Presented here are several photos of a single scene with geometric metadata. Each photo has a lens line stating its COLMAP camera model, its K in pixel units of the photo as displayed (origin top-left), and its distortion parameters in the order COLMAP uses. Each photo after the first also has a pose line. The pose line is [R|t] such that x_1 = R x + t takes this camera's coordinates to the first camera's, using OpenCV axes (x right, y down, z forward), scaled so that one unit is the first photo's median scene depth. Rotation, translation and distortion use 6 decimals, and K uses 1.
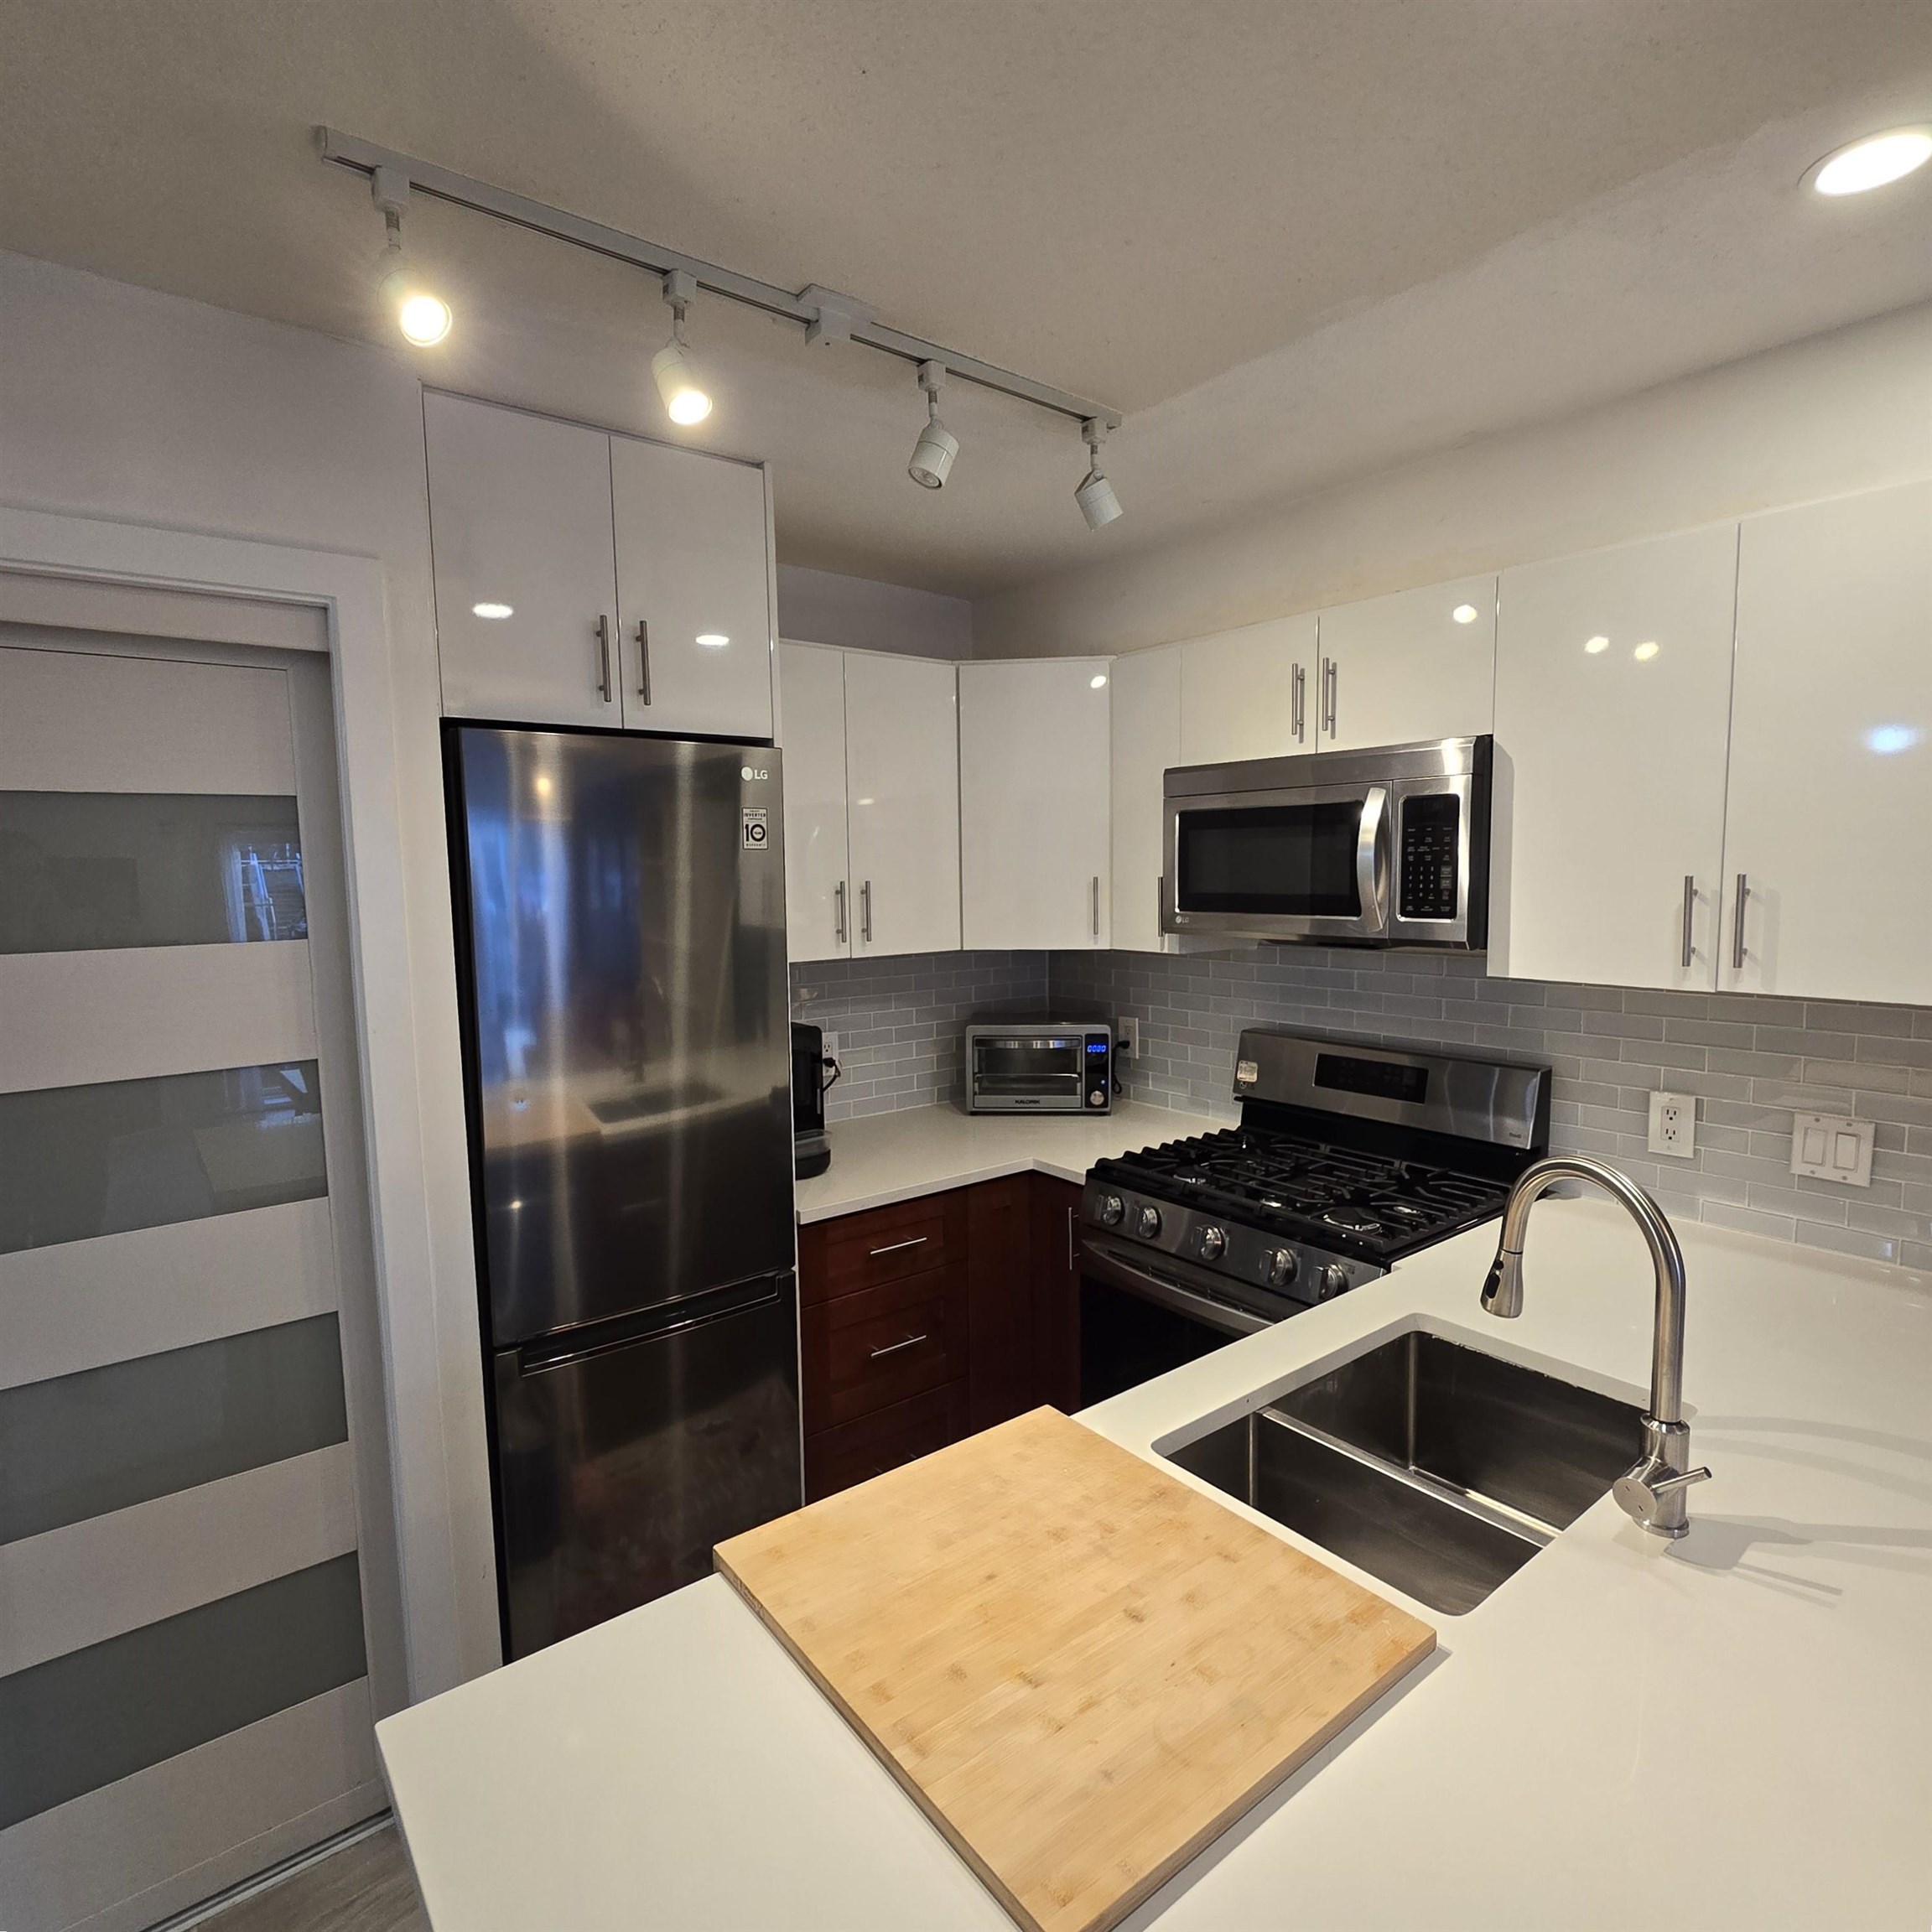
lens RADIAL K [[1071.1, 0, 976.2], [0, 1071.1, 965.5], [0, 0, 1]] dist [-0.001532, -0.001517]
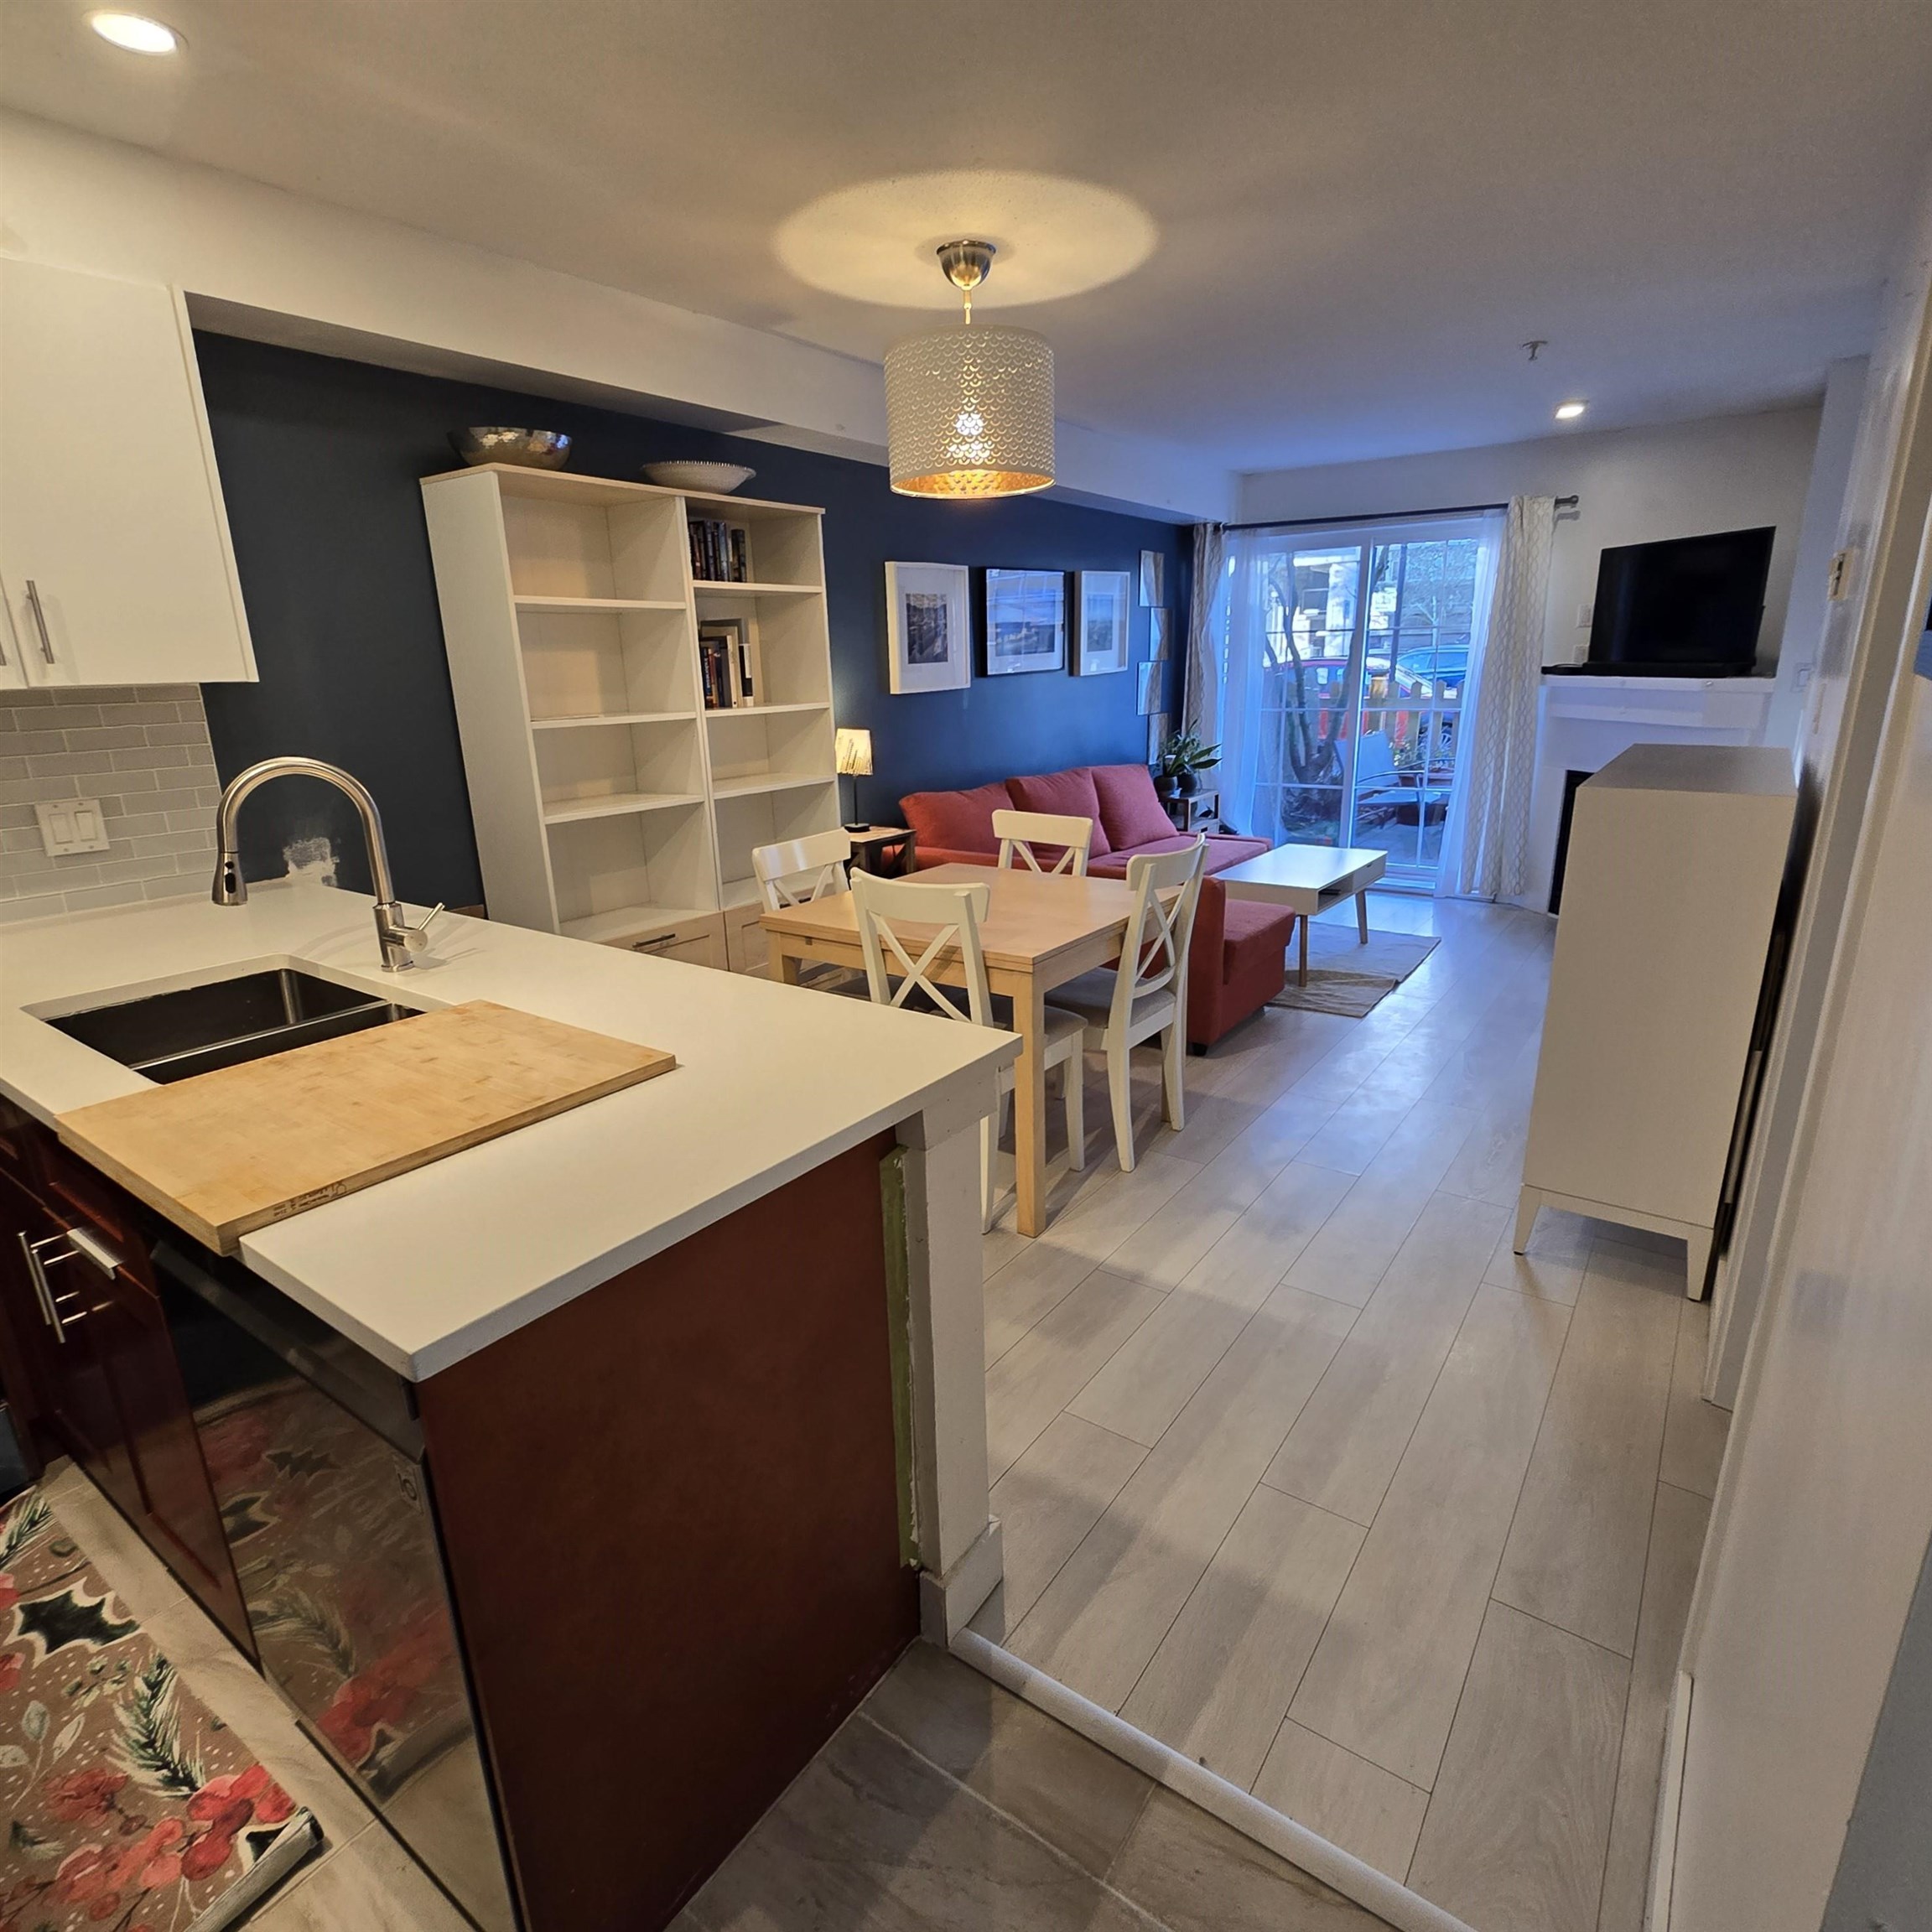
lens RADIAL K [[1073.6, 0, 986.5], [0, 1073.6, 975.6], [0, 0, 1]] dist [-0.003775, -0.000688]
pose [[-0.289315, -0.251314, 0.923655, -0.614138], [0.112421, 0.949322, 0.293511, 0.078786], [-0.950609, 0.188755, -0.246401, 0.290565]]
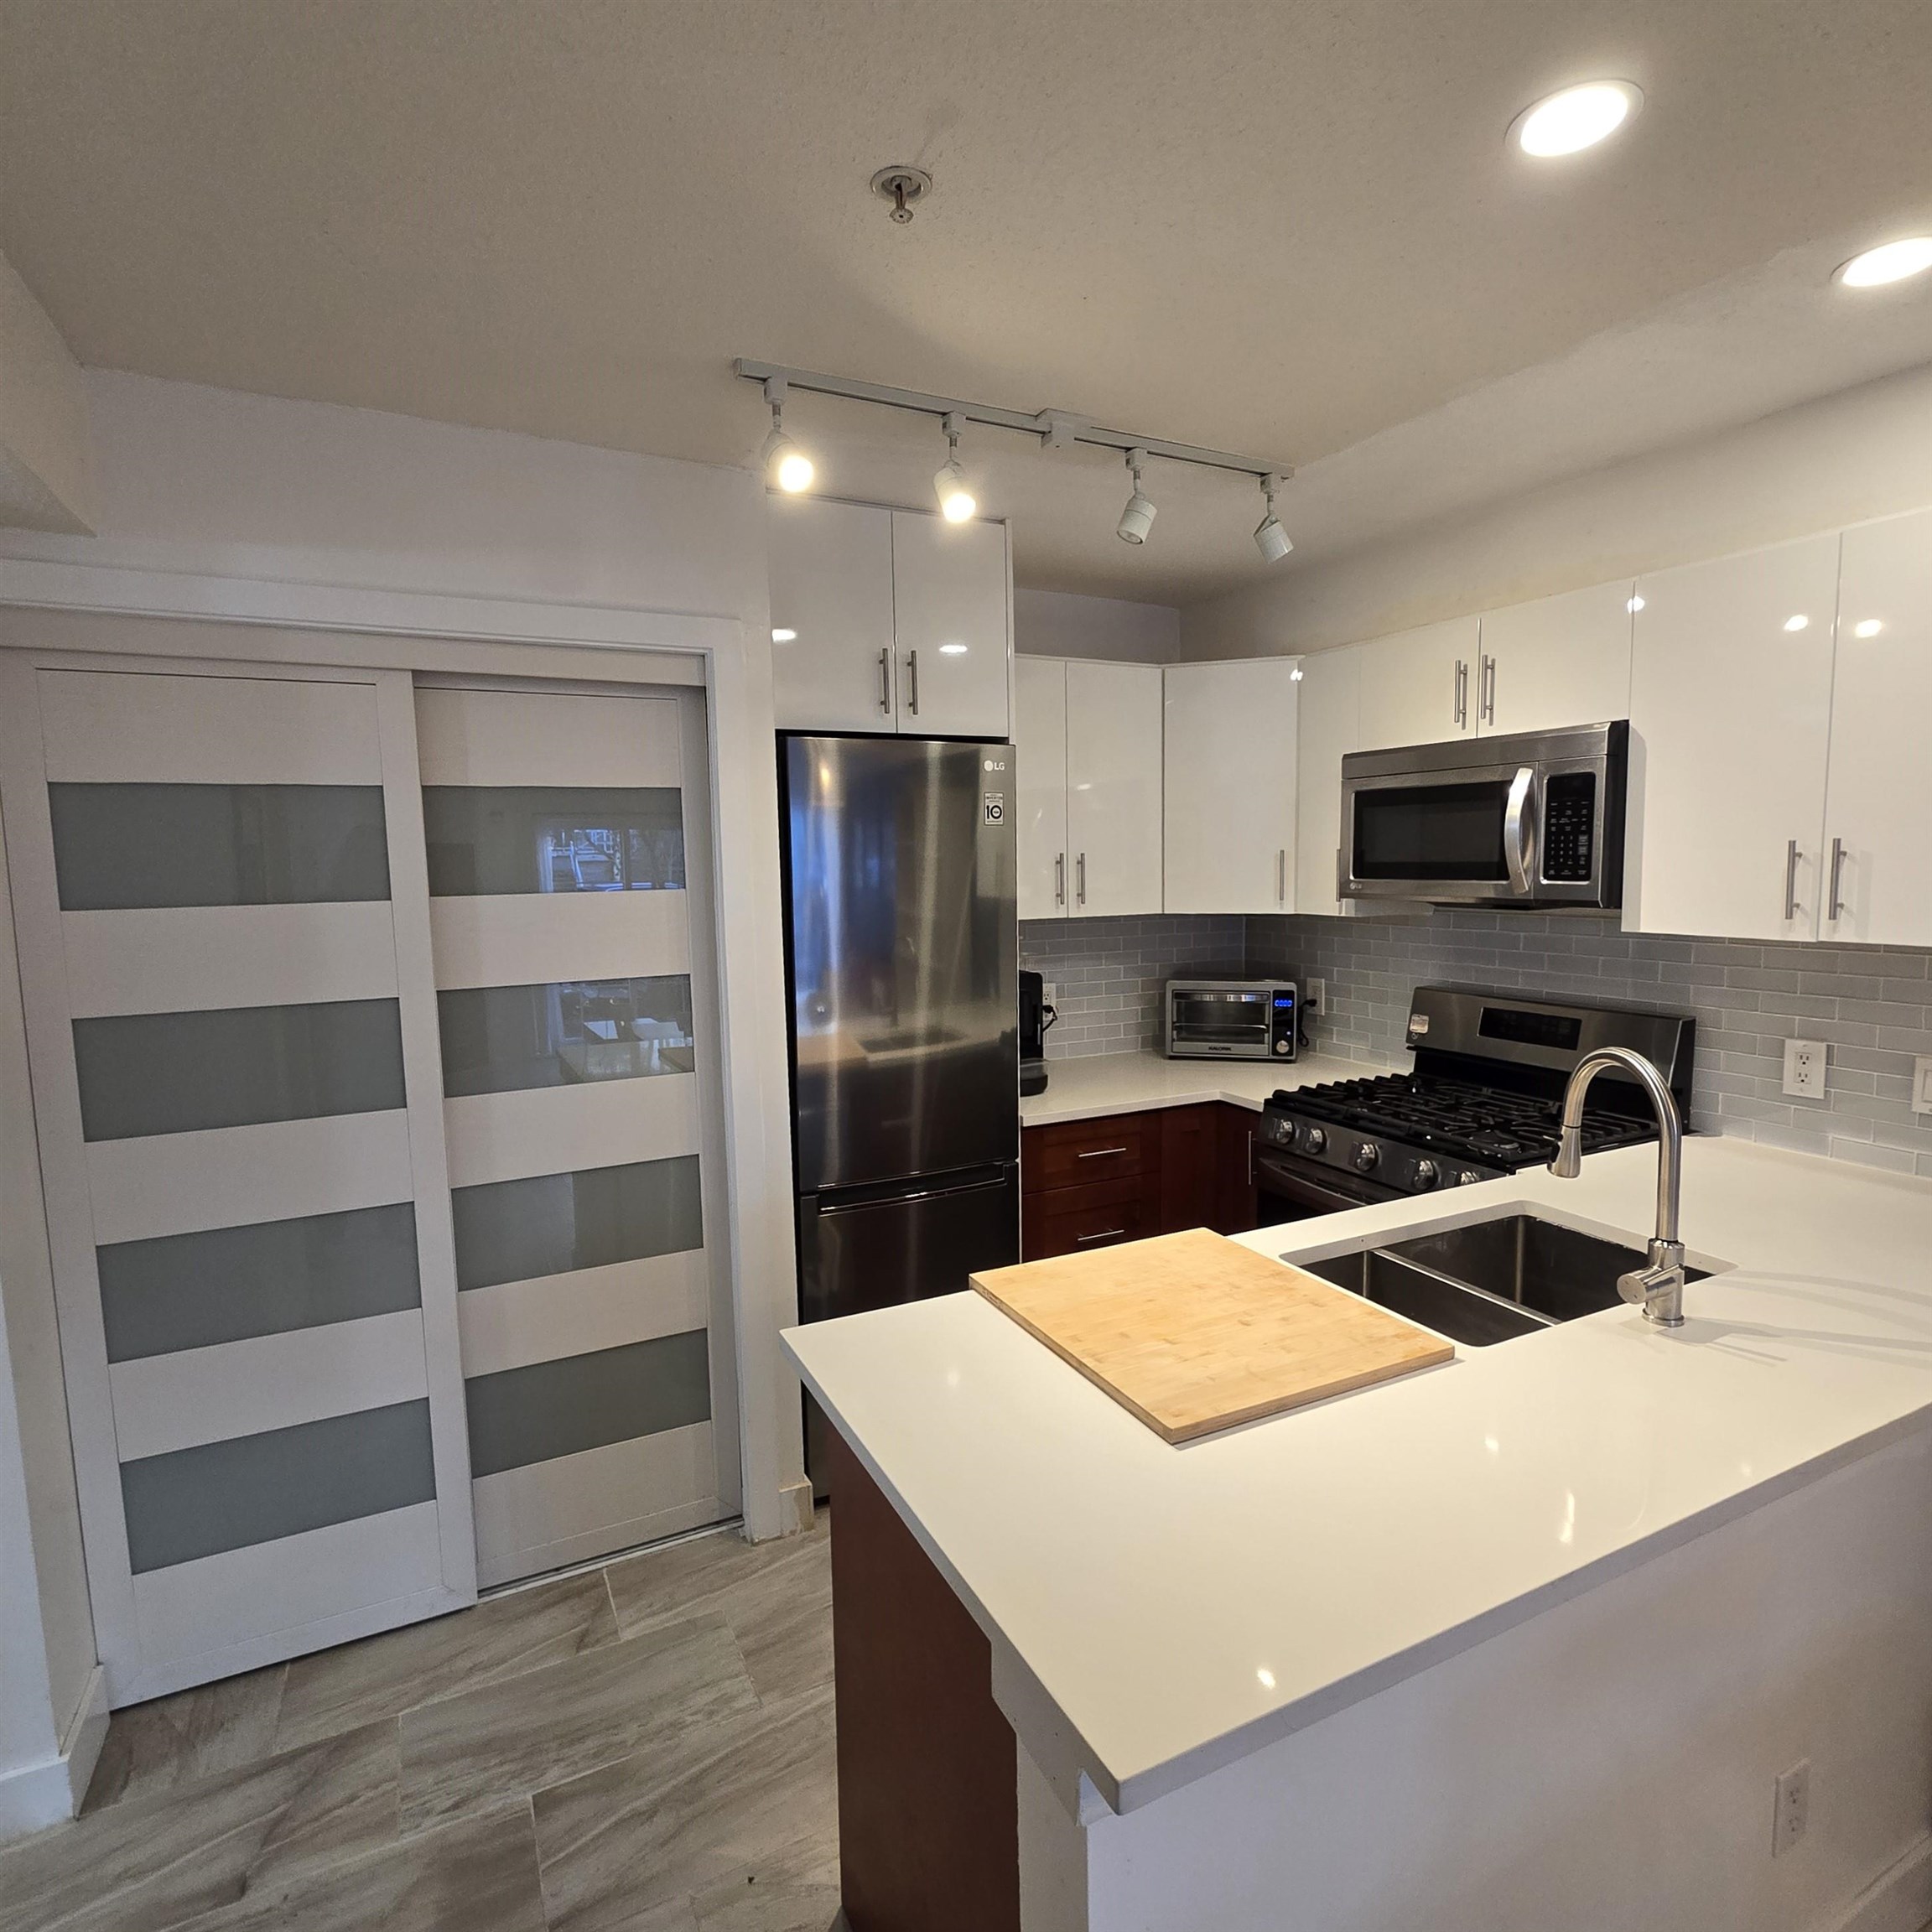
lens RADIAL K [[1088.4, 0, 974.1], [0, 1088.4, 969.2], [0, 0, 1]] dist [-0.001266, -0.001931]
pose [[0.979103, 0.019465, -0.202429, 0.034597], [-0.016905, 0.999754, 0.014369, 0.042934], [0.202659, -0.010647, 0.979192, -0.263402]]
